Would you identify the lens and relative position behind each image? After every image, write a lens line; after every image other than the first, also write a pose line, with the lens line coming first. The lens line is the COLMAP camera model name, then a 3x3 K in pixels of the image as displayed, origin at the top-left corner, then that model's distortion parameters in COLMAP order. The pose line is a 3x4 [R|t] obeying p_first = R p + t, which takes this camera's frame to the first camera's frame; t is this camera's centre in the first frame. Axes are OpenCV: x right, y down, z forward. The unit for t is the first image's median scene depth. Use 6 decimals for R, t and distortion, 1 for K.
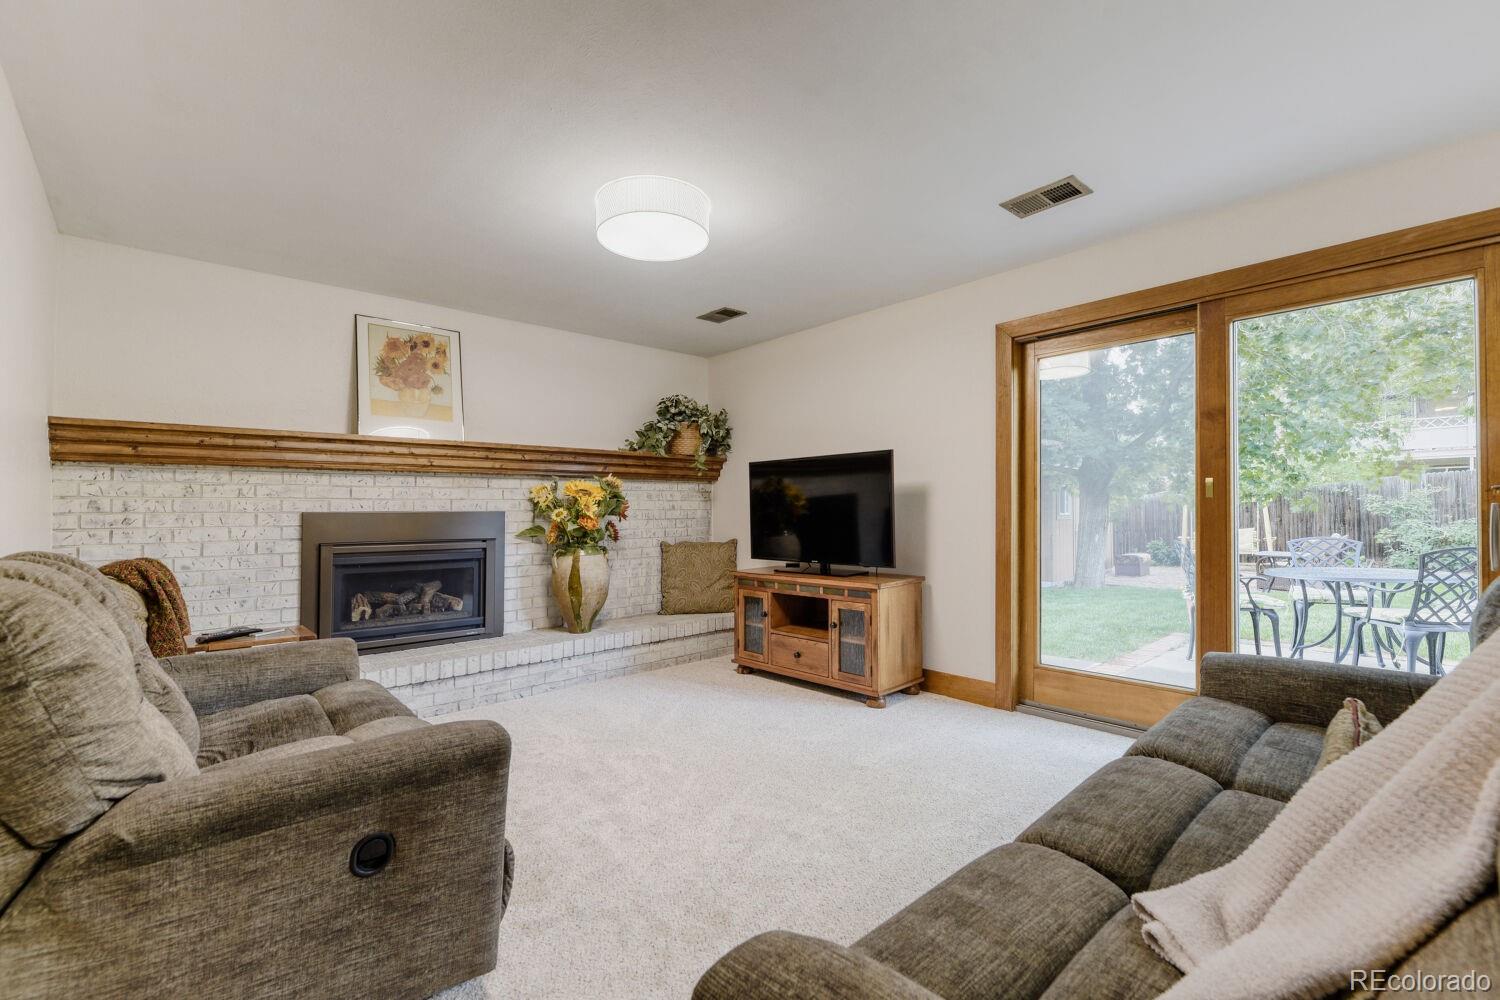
lens RADIAL K [[630.5, 0, 752.7], [0, 630.5, 503.5], [0, 0, 1]] dist [-0.000111, 0.000177]
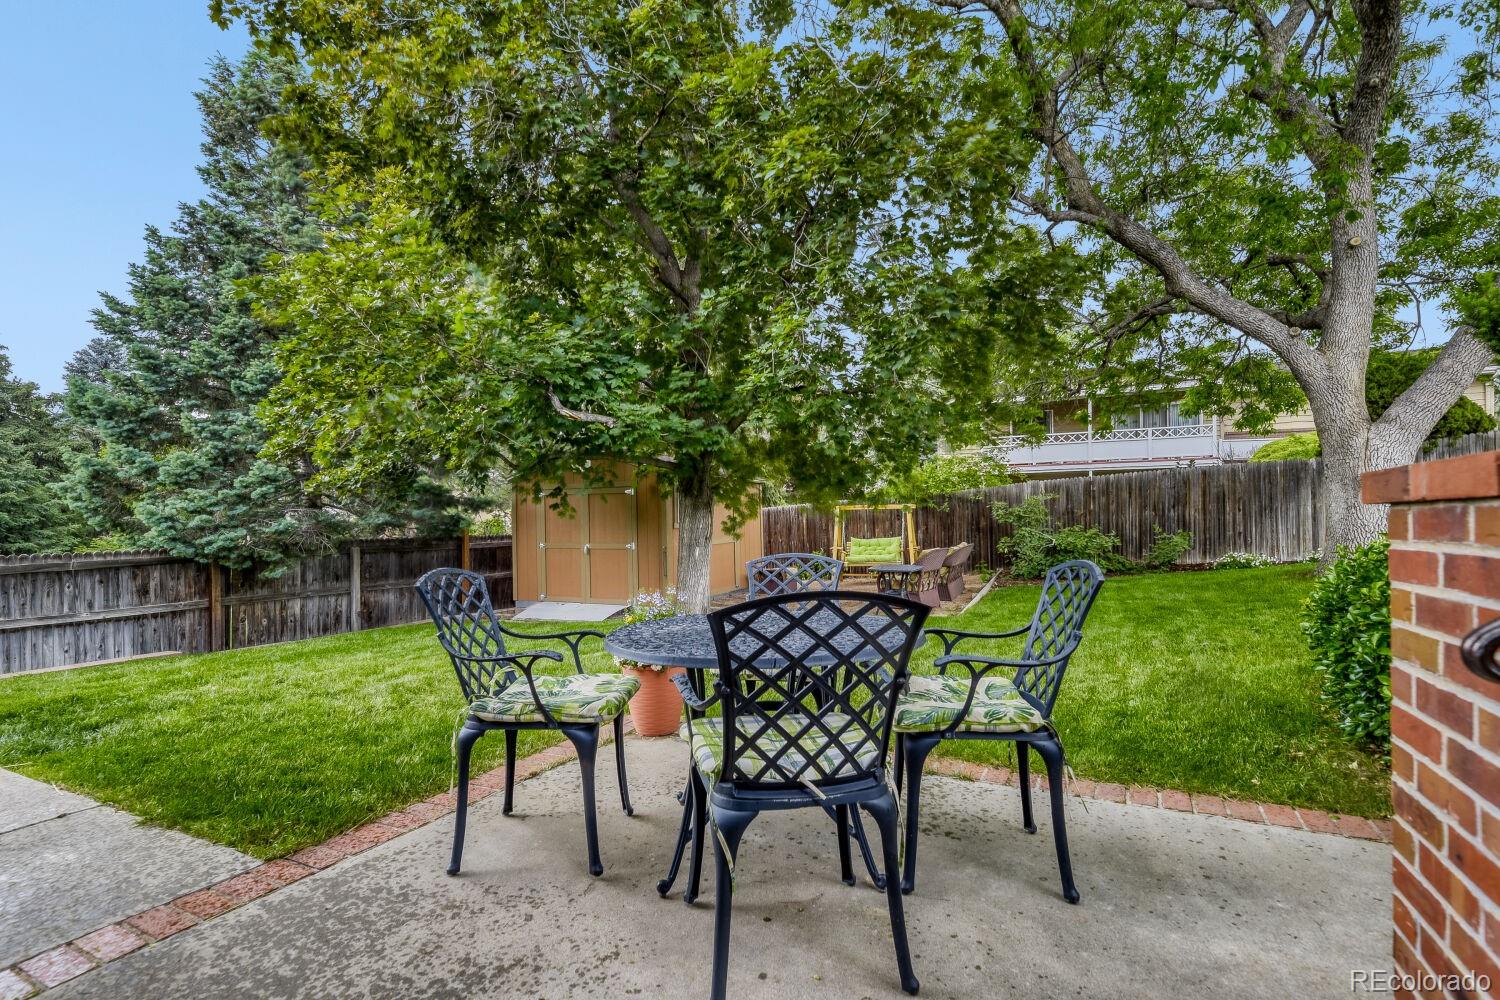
lens RADIAL K [[655.5, 0, 750.0], [0, 655.5, 500.0], [0, 0, 1]] dist [0.000868, 0.000261]
pose [[0.940093, 0.007936, 0.340826, 0.318279], [0.001900, 0.999592, -0.028516, 0.011753], [-0.340913, 0.027456, 0.939694, 0.219110]]
